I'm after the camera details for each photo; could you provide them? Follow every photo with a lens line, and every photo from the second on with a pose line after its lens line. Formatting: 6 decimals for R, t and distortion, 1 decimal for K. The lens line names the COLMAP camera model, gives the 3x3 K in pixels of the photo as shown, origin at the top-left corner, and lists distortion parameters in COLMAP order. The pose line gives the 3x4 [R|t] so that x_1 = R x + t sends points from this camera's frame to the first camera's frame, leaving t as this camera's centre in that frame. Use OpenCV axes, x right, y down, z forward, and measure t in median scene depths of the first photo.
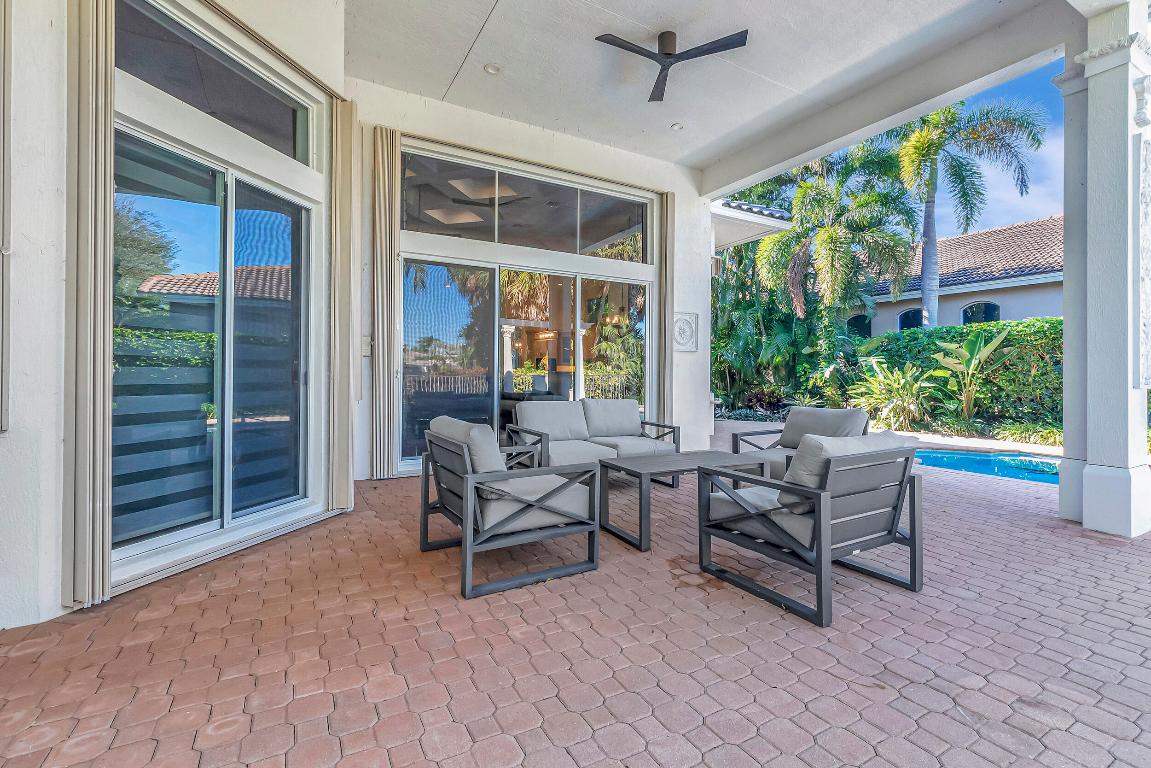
lens RADIAL K [[522.5, 0, 577.8], [0, 522.5, 378.2], [0, 0, 1]] dist [-0.002630, -0.000623]
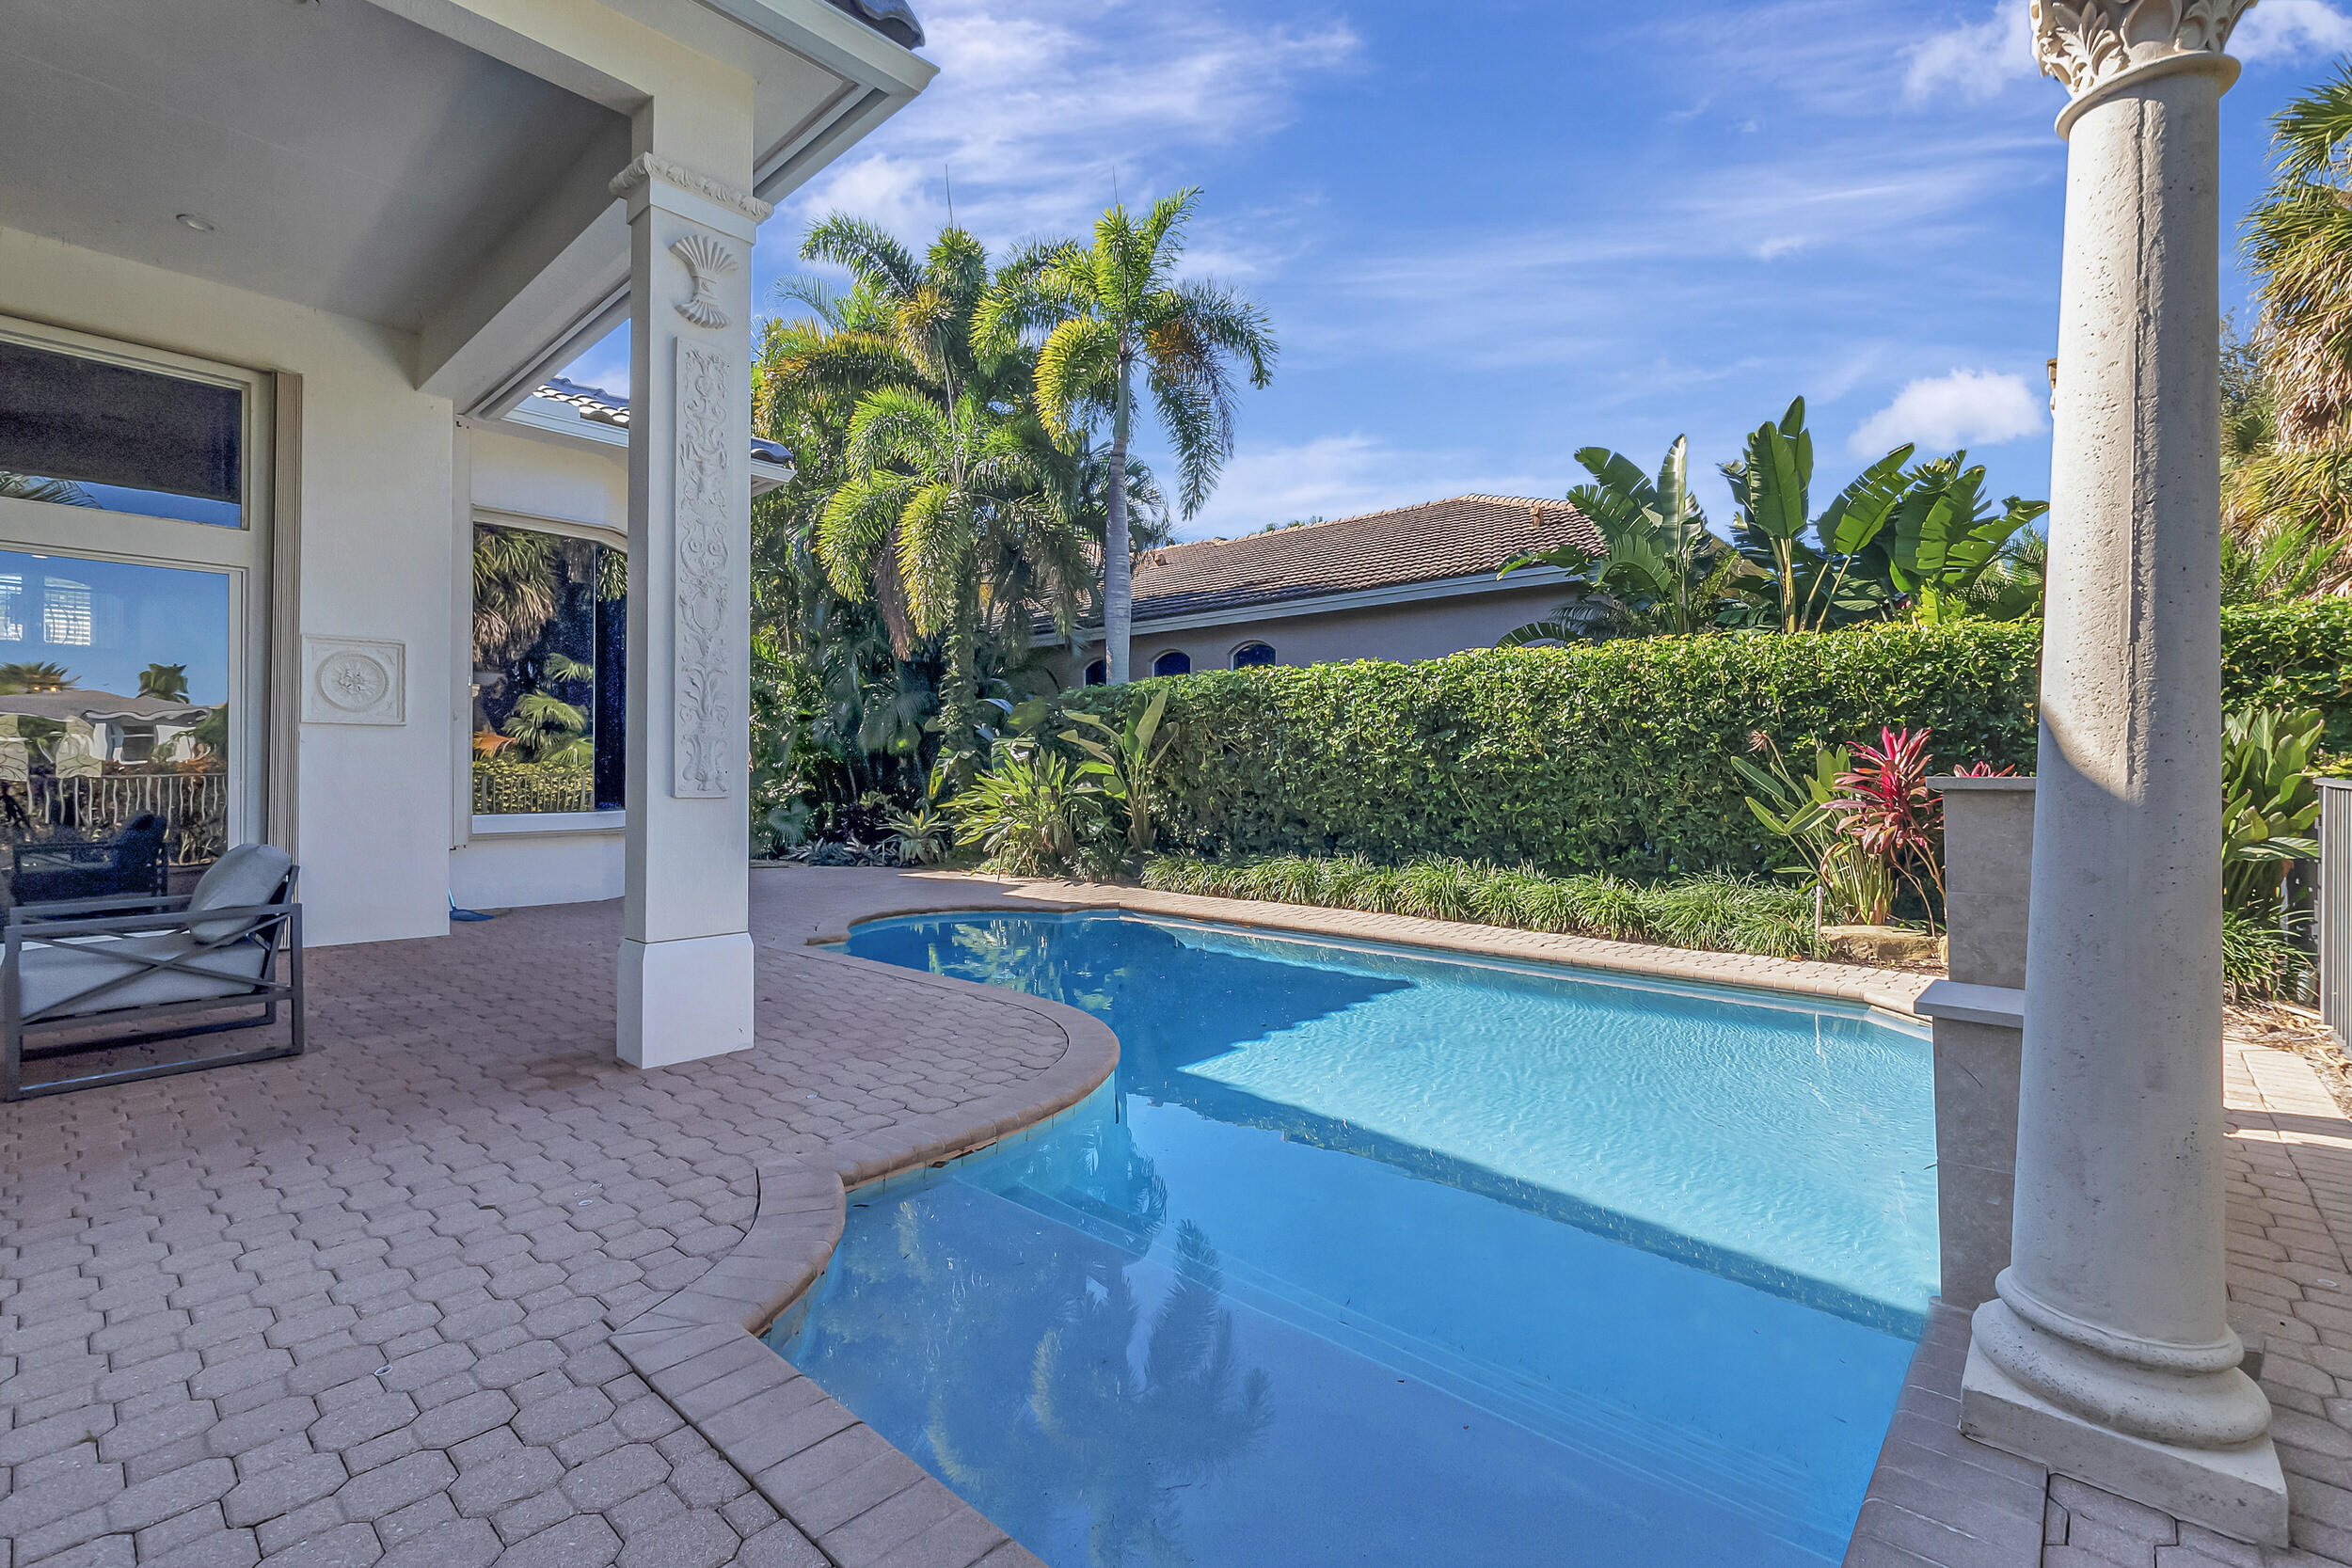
lens RADIAL K [[1055.9, 0, 1176.0], [0, 1055.9, 784.0], [0, 0, 1]] dist [-0.000860, -0.000140]
pose [[0.947028, -0.006232, 0.321090, 0.432909], [0.005414, 0.999979, 0.003438, 0.003691], [-0.321104, -0.001517, 0.947043, -0.082678]]
